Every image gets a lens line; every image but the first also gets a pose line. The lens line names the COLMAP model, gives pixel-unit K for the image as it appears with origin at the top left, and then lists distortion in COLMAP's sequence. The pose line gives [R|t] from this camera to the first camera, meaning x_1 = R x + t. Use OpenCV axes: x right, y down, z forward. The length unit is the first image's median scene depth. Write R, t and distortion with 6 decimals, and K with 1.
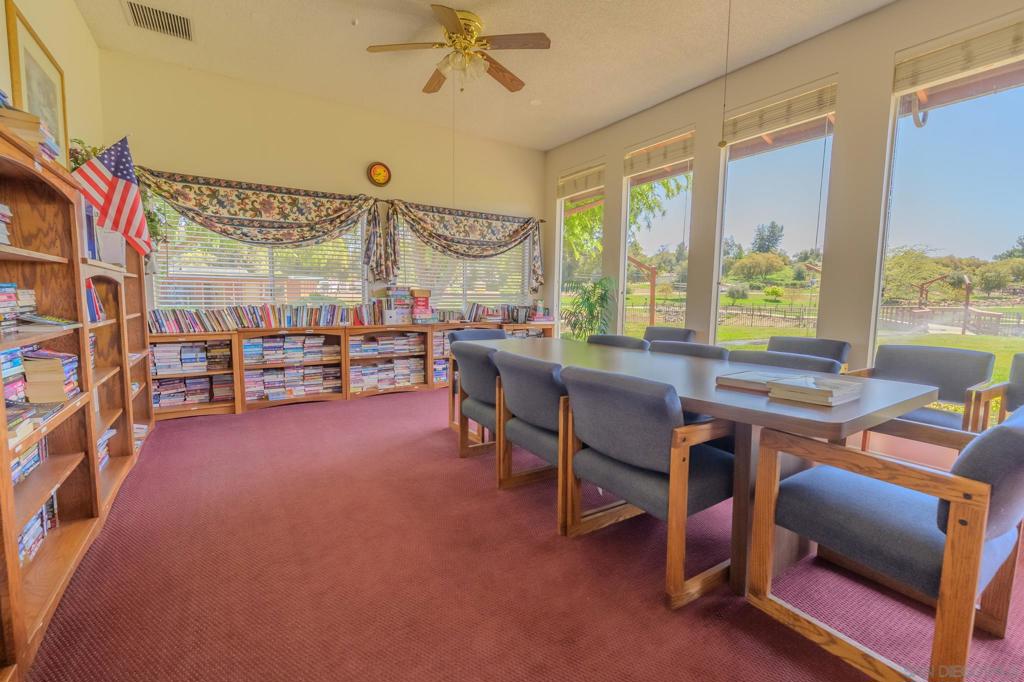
lens RADIAL K [[440.1, 0, 511.9], [0, 440.1, 340.1], [0, 0, 1]] dist [-0.000237, -0.000004]
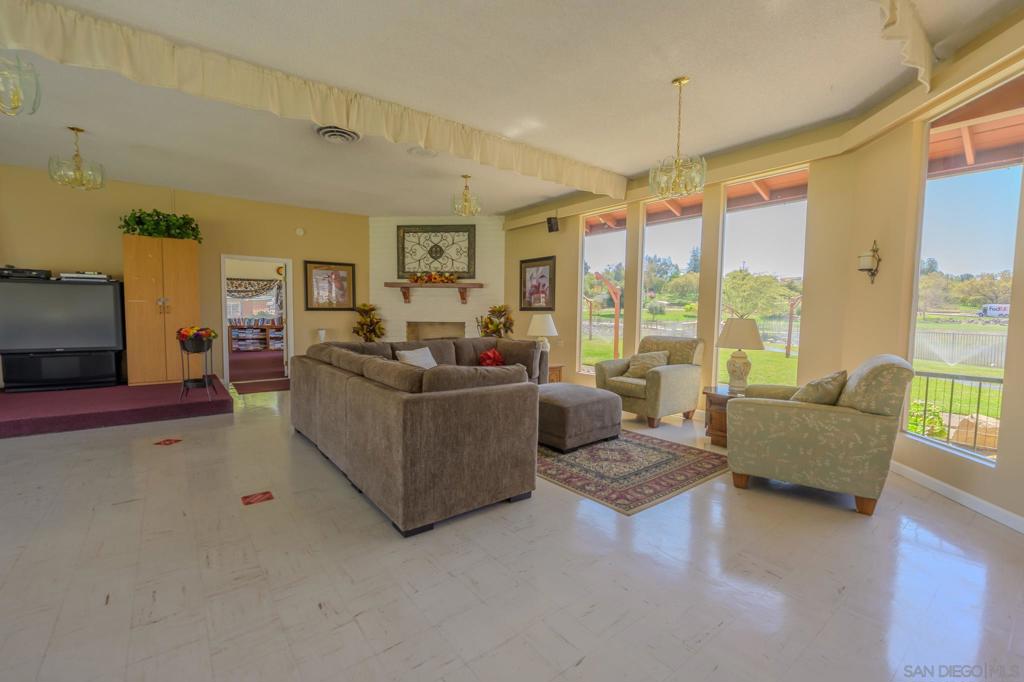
lens RADIAL K [[440.1, 0, 511.8], [0, 440.1, 341.6], [0, 0, 1]] dist [-0.000237, -0.000004]
pose [[0.997061, -0.006531, 0.076330, 0.973637], [0.009011, 0.999441, -0.032198, 0.178117], [-0.076077, 0.032791, 0.996563, -1.950101]]
